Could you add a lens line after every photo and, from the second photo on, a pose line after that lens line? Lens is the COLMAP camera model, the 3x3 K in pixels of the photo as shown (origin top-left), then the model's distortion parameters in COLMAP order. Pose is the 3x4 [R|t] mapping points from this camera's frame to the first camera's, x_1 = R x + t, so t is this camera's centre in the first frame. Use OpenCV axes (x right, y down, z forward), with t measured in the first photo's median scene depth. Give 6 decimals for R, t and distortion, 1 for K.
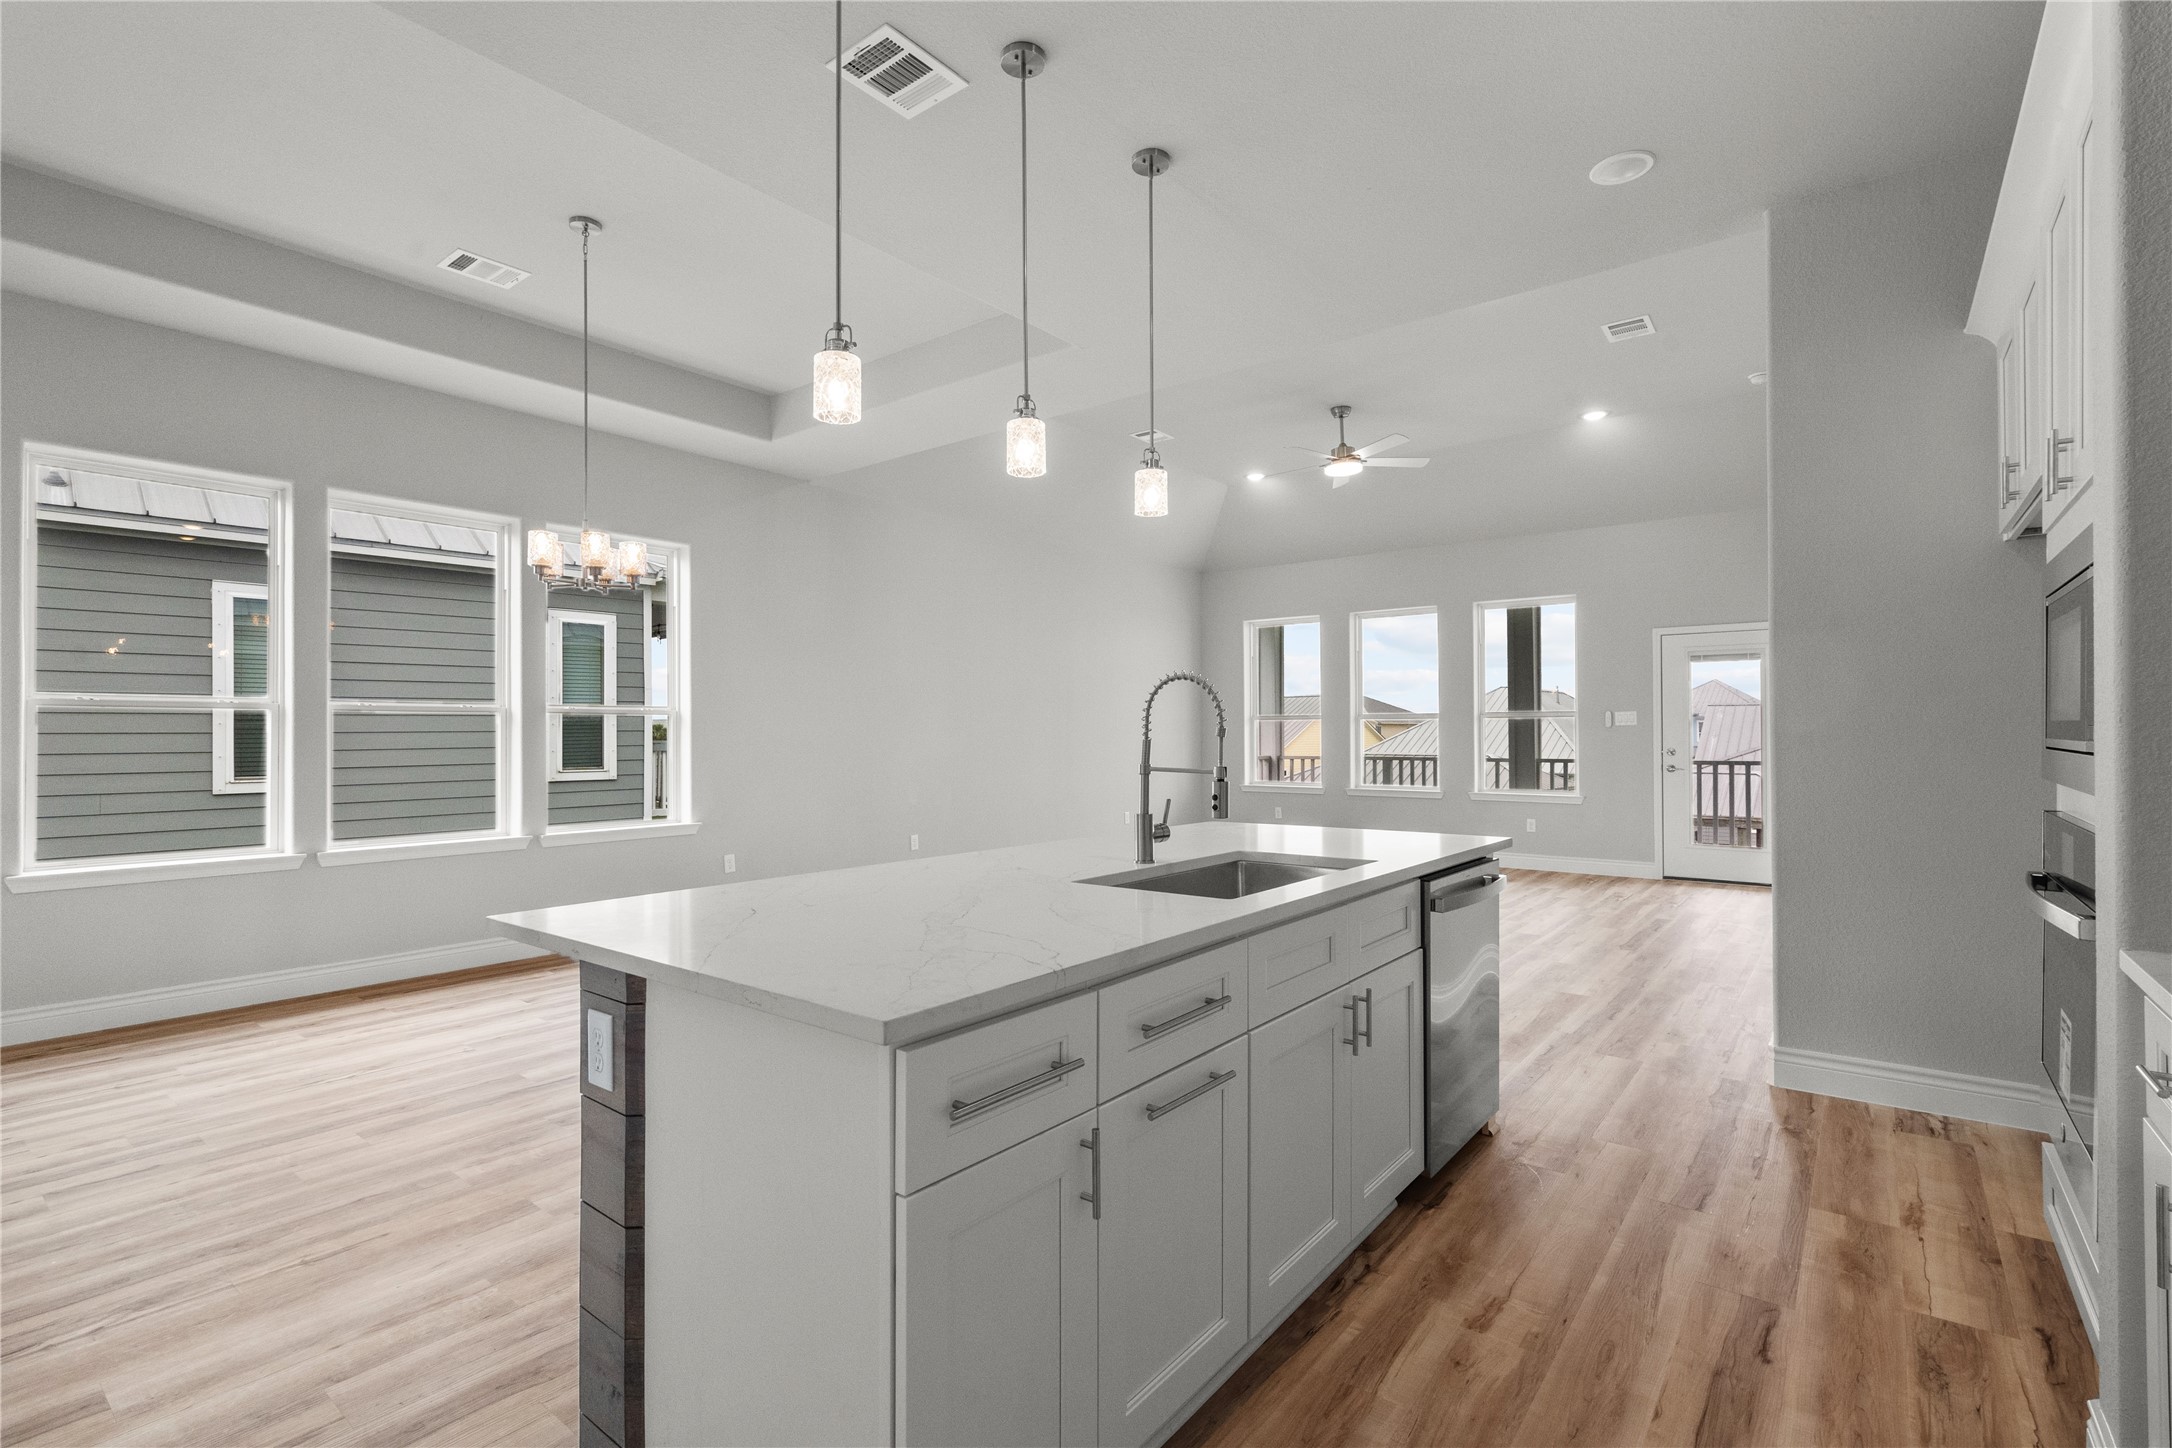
lens RADIAL K [[1003.7, 0, 1077.5], [0, 1003.7, 736.1], [0, 0, 1]] dist [0.005611, 0.000759]
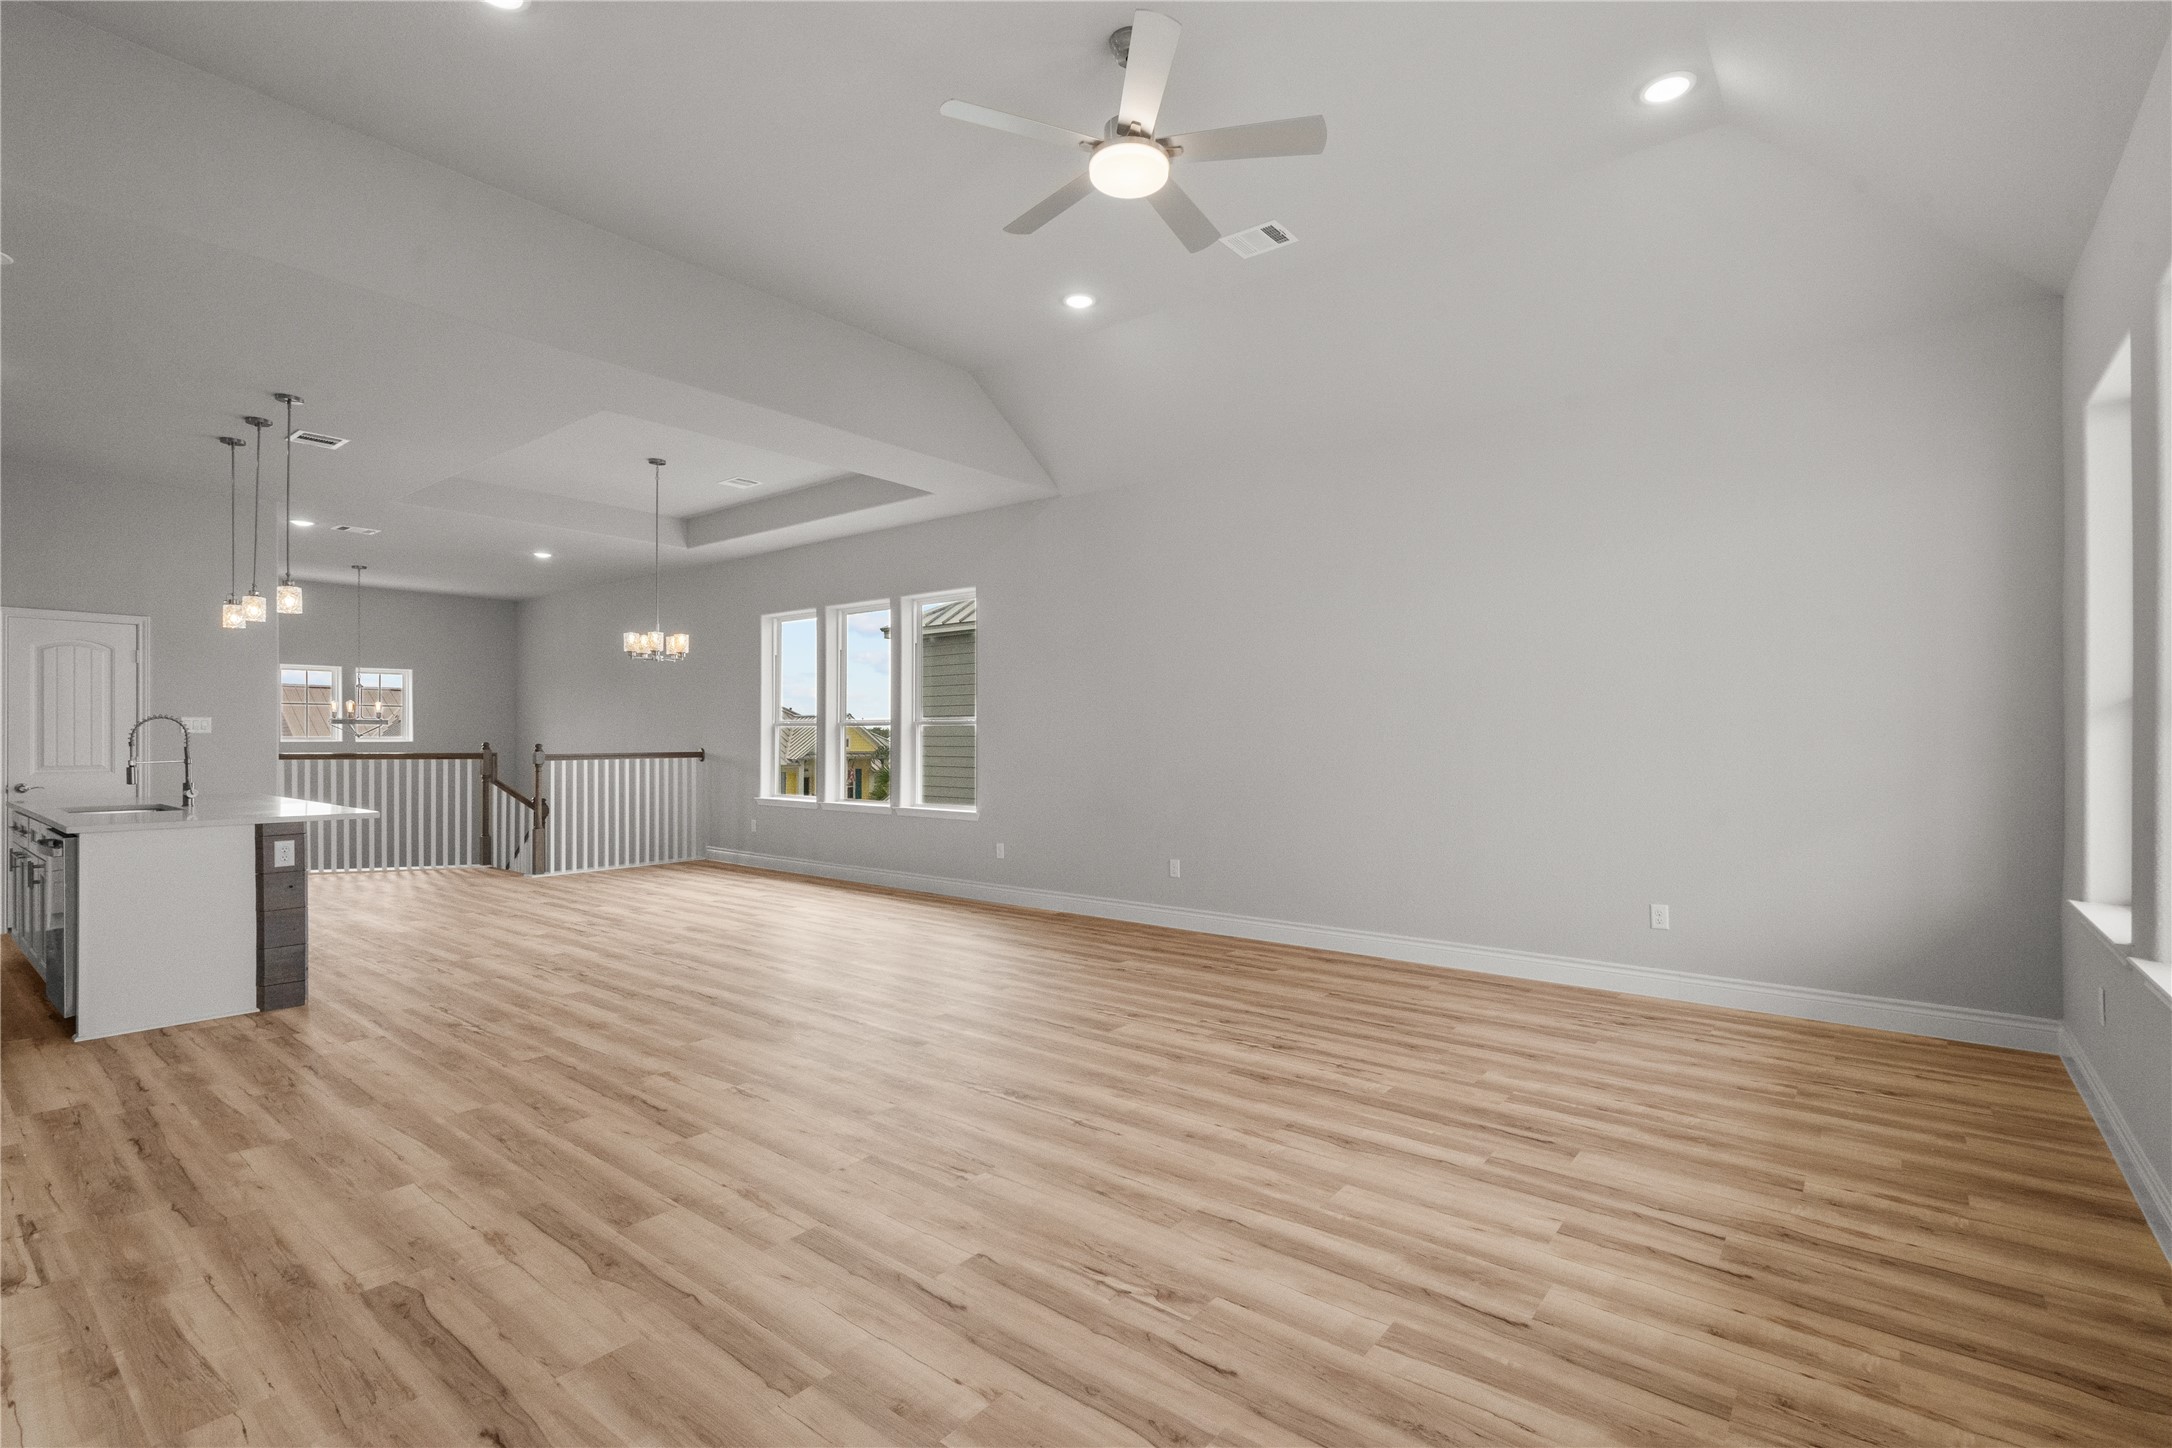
lens RADIAL K [[1003.7, 0, 1077.5], [0, 1003.7, 736.1], [0, 0, 1]] dist [0.005611, 0.000759]
pose [[-0.012811, 0.001865, -0.999916, 1.885452], [-0.002097, 0.999996, 0.001892, -0.024566], [0.999916, 0.002121, -0.012807, 2.542719]]
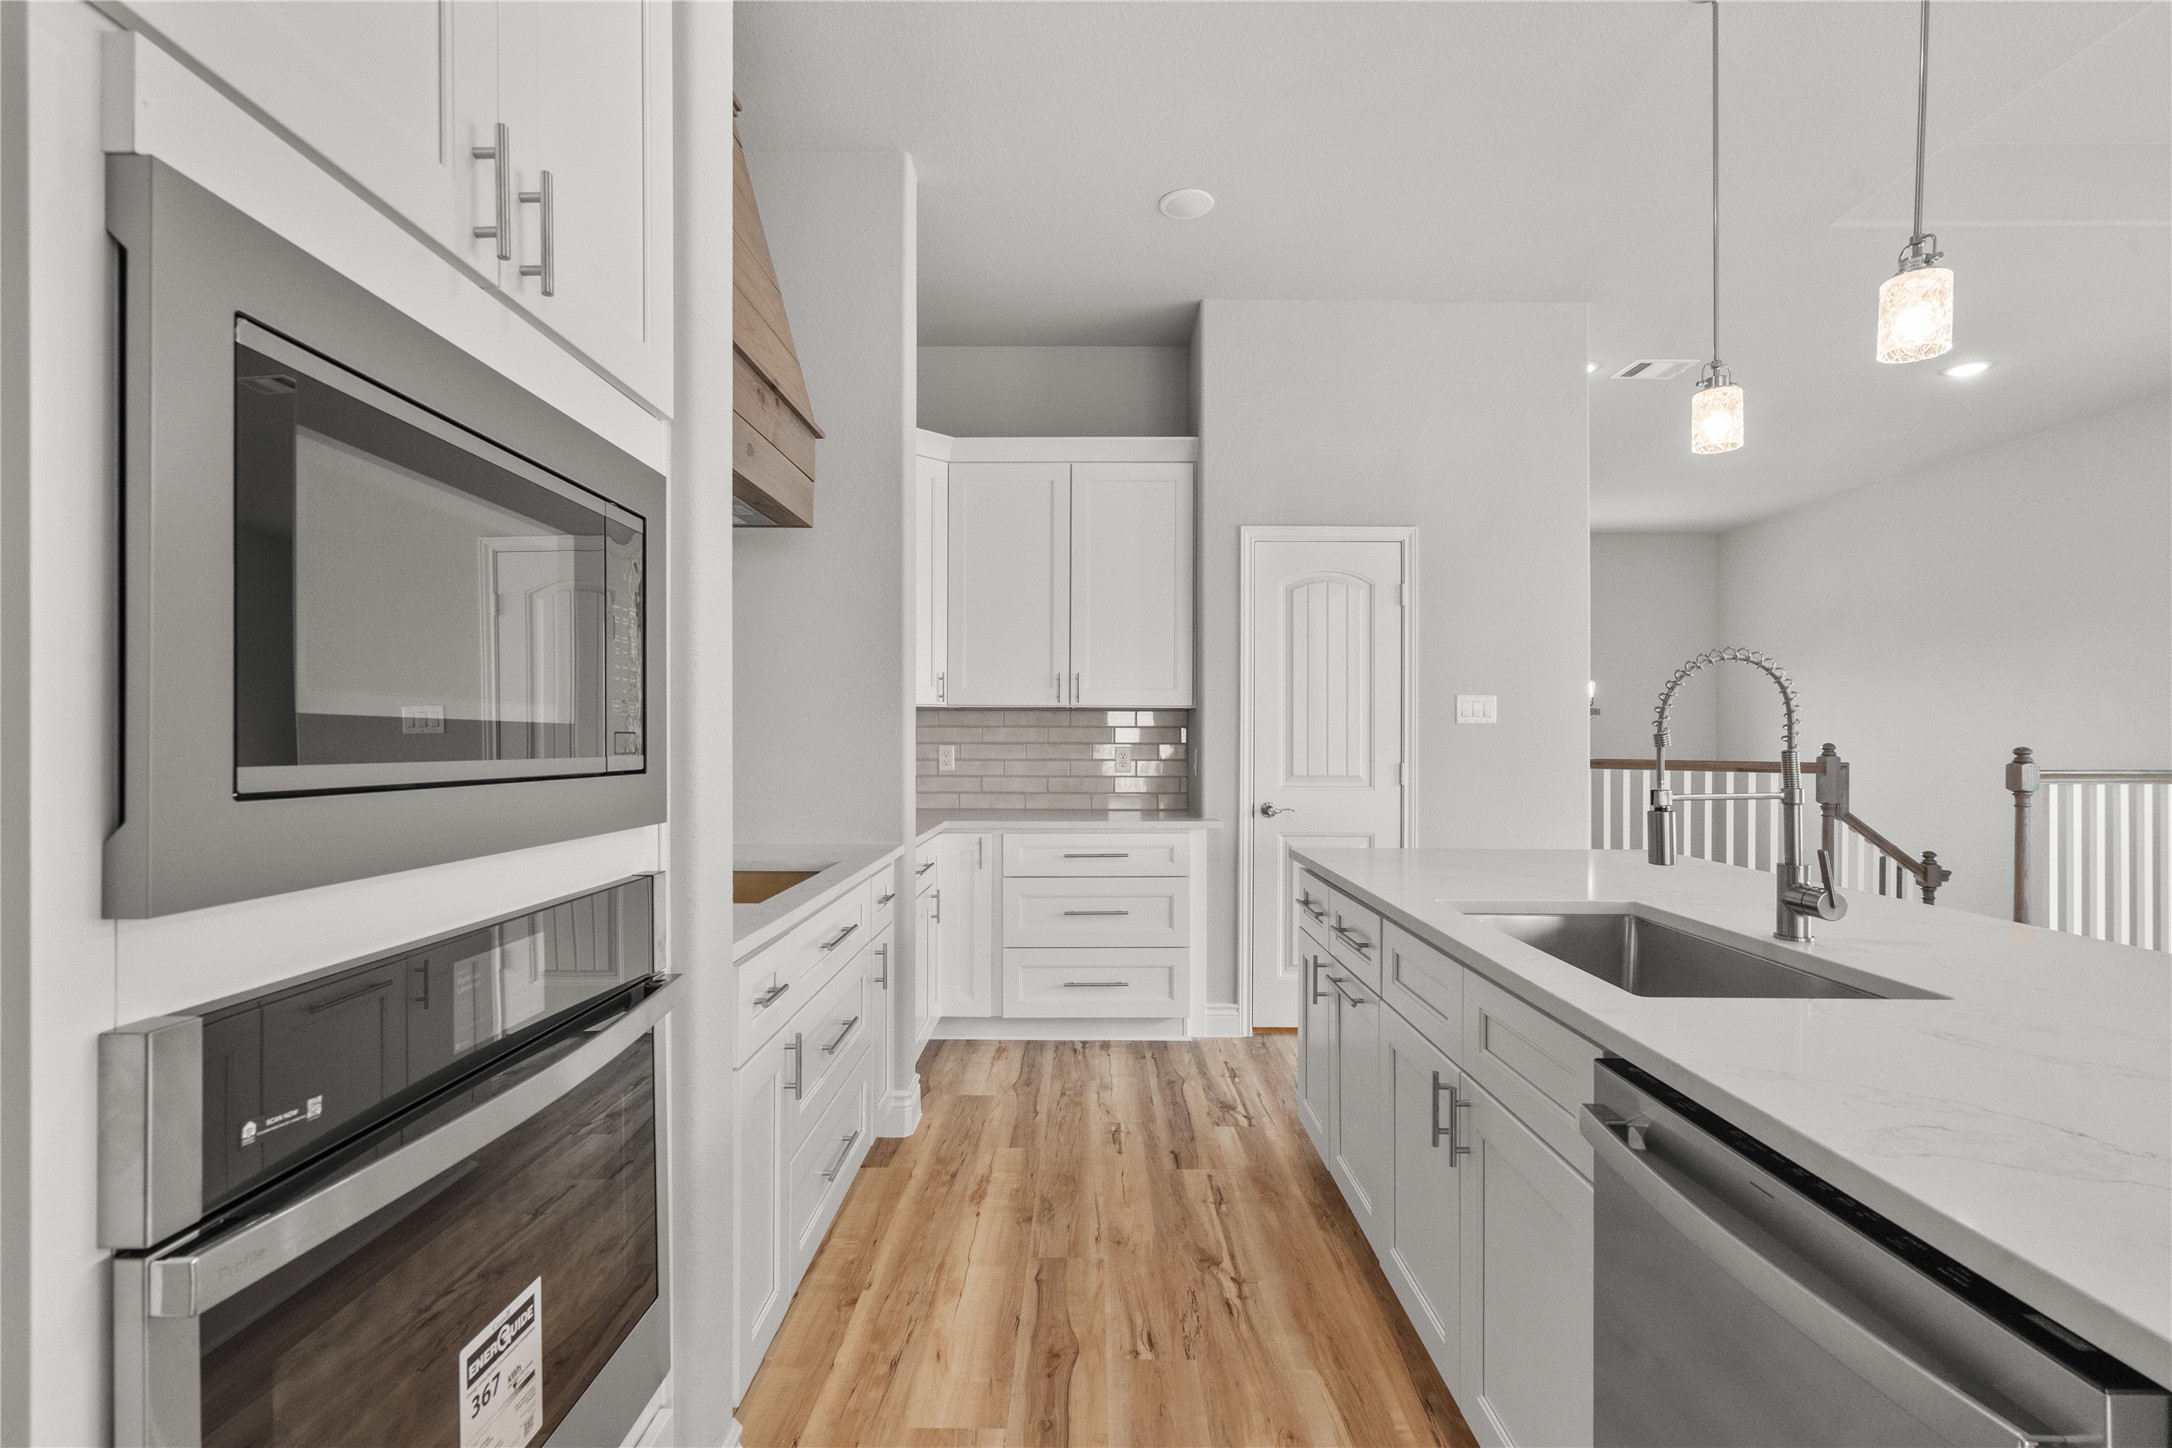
lens RADIAL K [[1003.7, 0, 1077.5], [0, 1003.7, 736.1], [0, 0, 1]] dist [0.005611, 0.000759]
pose [[-0.791375, -0.002797, -0.611324, 0.825702], [-0.002187, 0.999996, -0.001743, -0.002274], [0.611327, -0.000042, -0.791378, 1.218055]]
